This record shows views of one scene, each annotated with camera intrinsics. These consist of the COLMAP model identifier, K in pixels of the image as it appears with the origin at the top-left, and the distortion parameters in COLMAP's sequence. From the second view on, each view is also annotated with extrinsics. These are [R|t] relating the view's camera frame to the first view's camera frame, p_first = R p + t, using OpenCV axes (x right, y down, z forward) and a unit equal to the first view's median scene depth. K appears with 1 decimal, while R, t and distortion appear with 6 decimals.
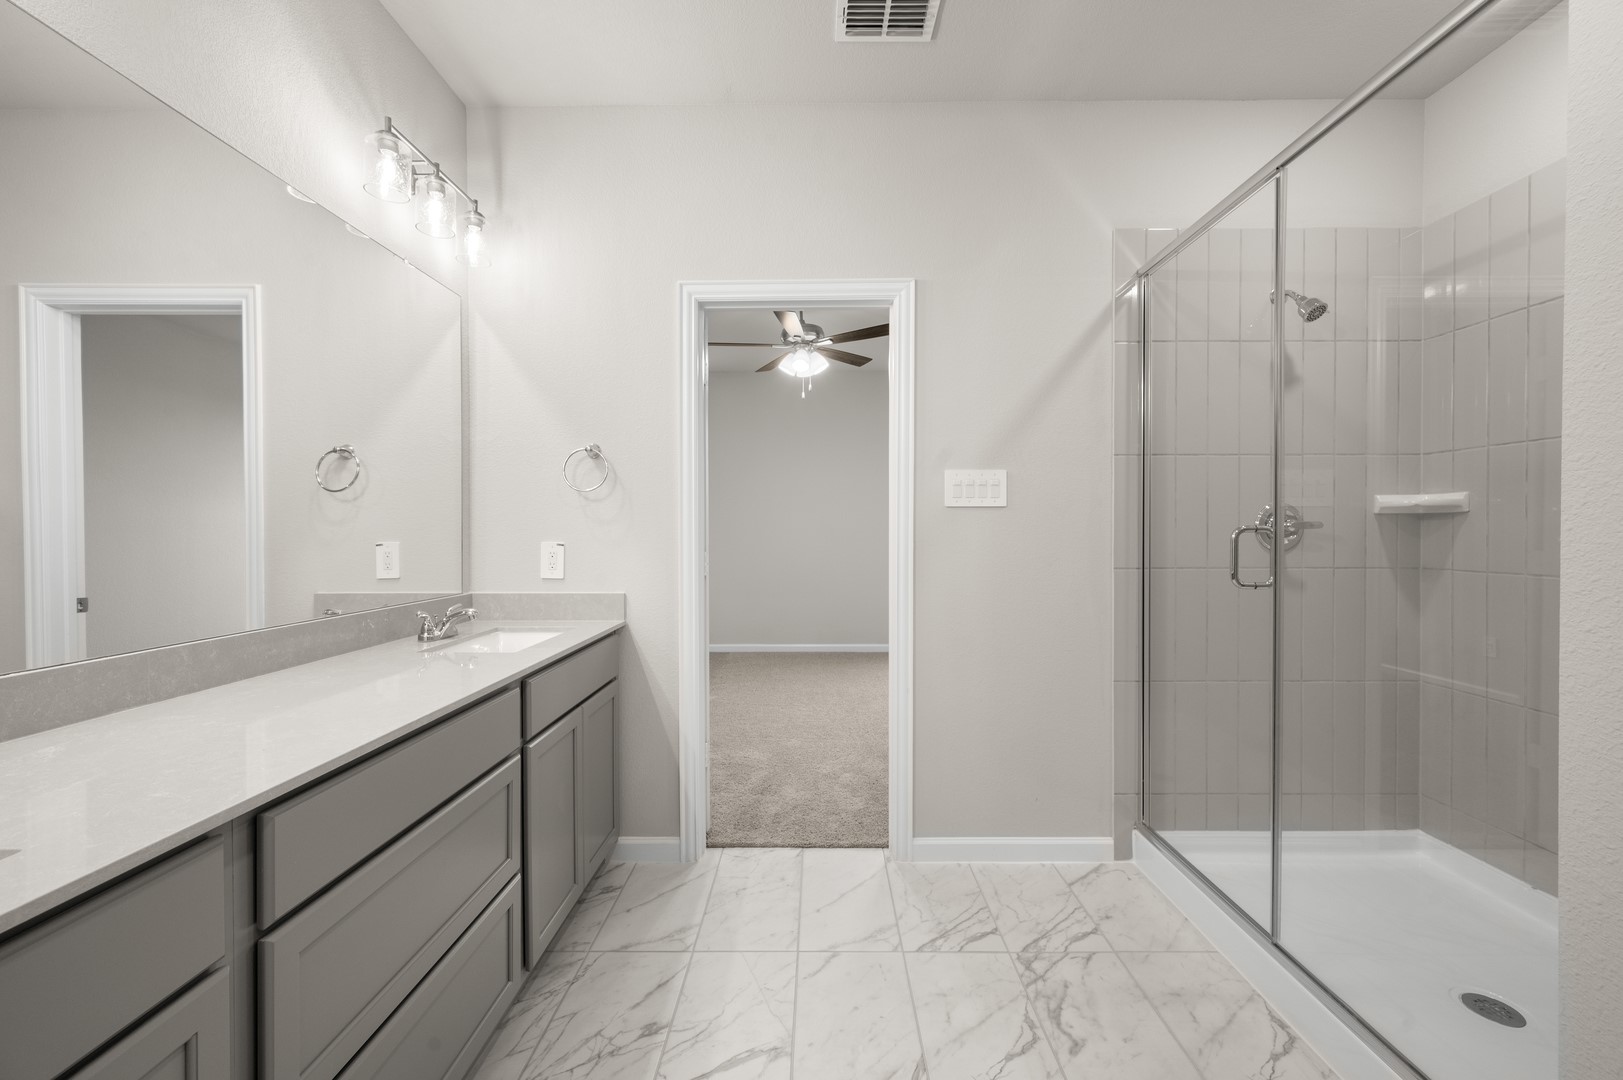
lens RADIAL K [[636.8, 0, 818.3], [0, 636.8, 537.6], [0, 0, 1]] dist [0.000366, 0.000115]
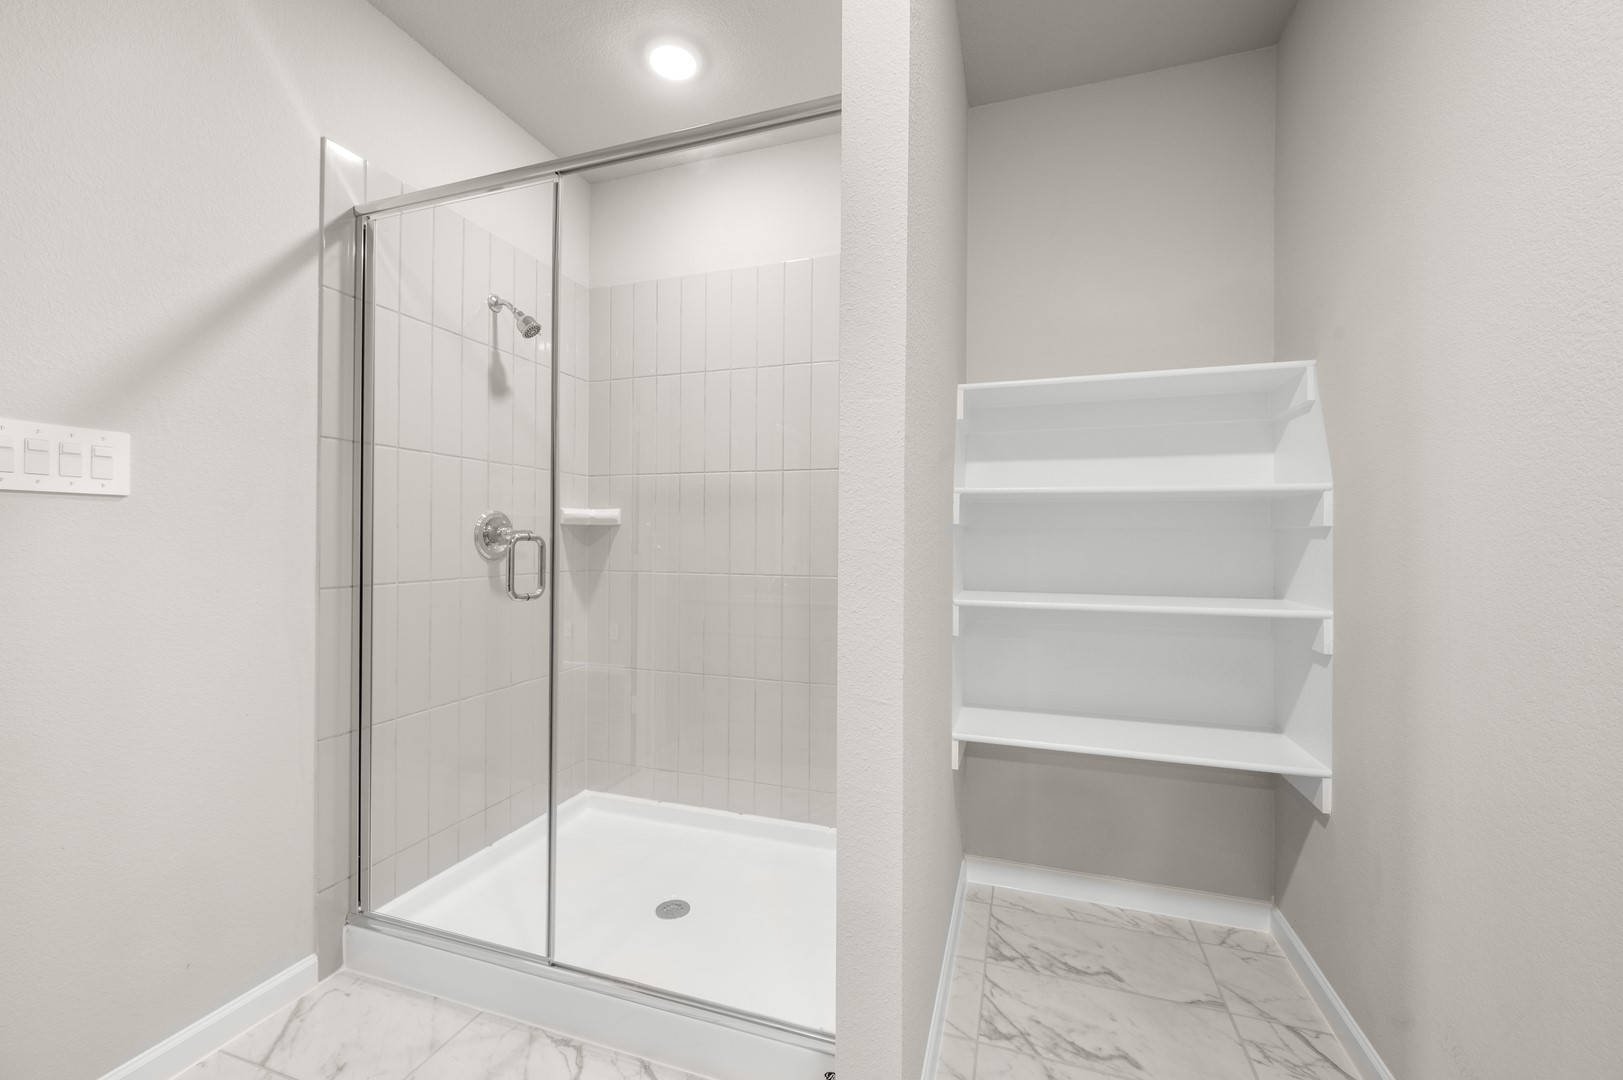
lens RADIAL K [[636.8, 0, 808.8], [0, 636.8, 536.7], [0, 0, 1]] dist [0.000366, 0.000115]
pose [[0.321988, 0.008431, 0.946706, -0.059791], [0.006073, 0.999921, -0.010971, -0.000436], [-0.946724, 0.009281, 0.321912, 0.224055]]
